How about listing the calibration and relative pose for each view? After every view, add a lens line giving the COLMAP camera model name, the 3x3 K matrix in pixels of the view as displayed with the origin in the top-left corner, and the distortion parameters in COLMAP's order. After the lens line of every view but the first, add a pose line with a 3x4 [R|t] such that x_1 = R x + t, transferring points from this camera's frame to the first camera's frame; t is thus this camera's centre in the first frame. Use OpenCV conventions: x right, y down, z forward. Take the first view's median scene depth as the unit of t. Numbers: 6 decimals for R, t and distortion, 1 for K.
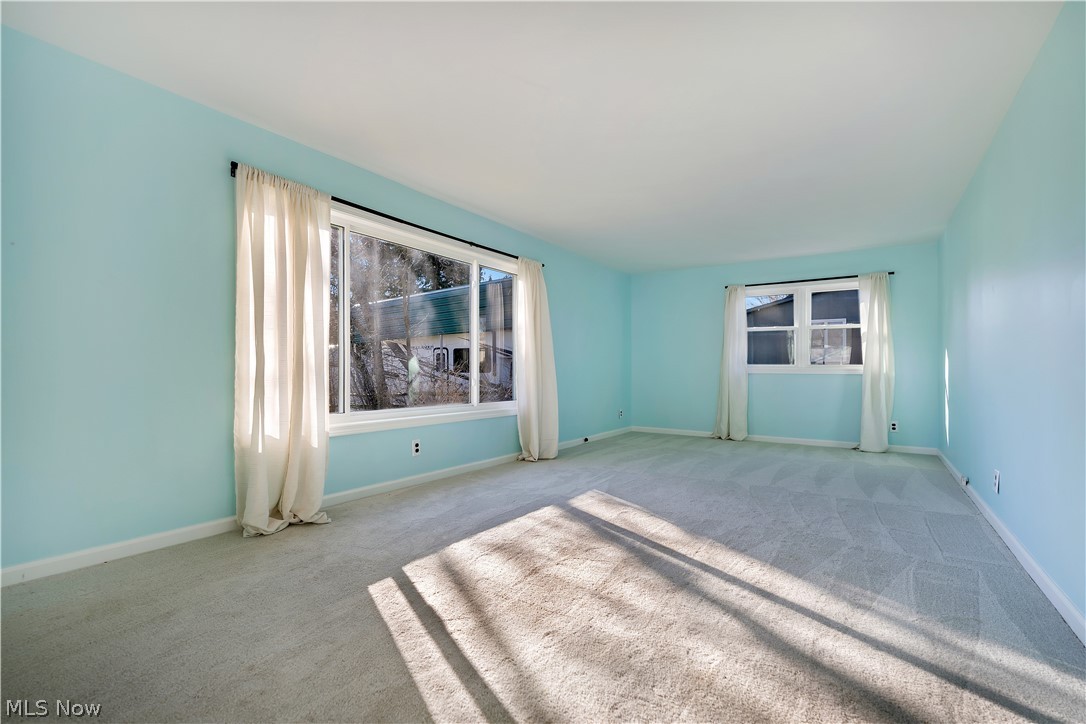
lens RADIAL K [[491.7, 0, 543.5], [0, 491.7, 365.6], [0, 0, 1]] dist [-0.002883, -0.000208]
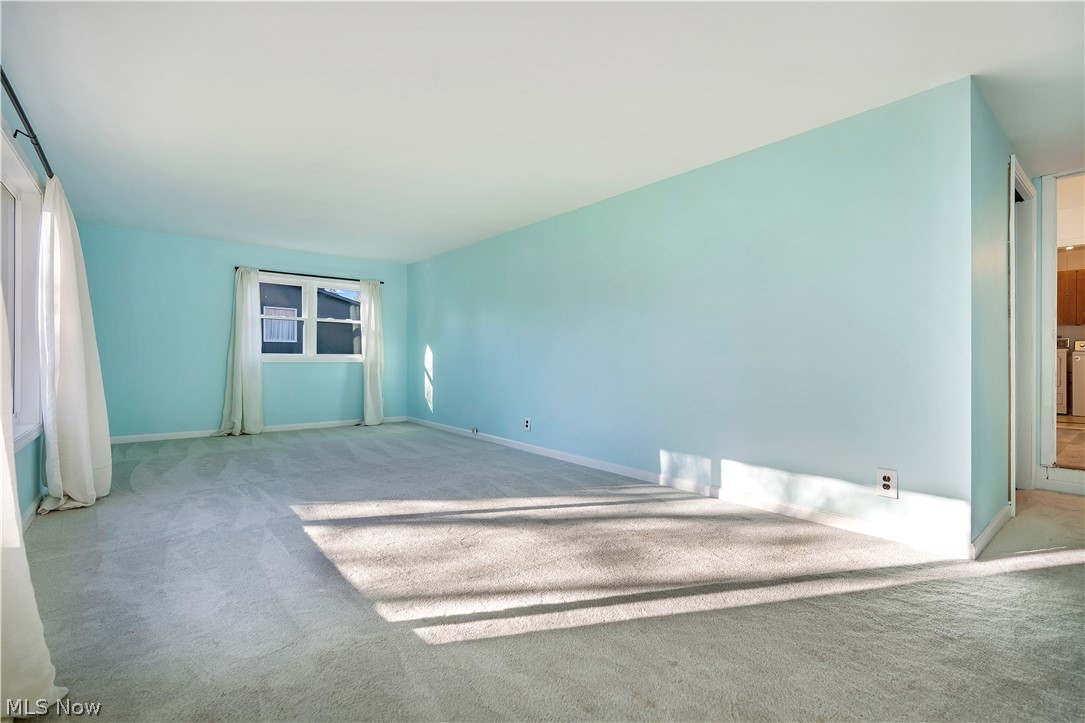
lens RADIAL K [[491.3, 0, 543.0], [0, 491.3, 365.1], [0, 0, 1]] dist [-0.002883, -0.000208]
pose [[0.302528, -0.019034, 0.952950, -0.441575], [-0.009010, 0.999699, 0.022828, -0.008480], [-0.953098, -0.015493, 0.302266, 0.249061]]
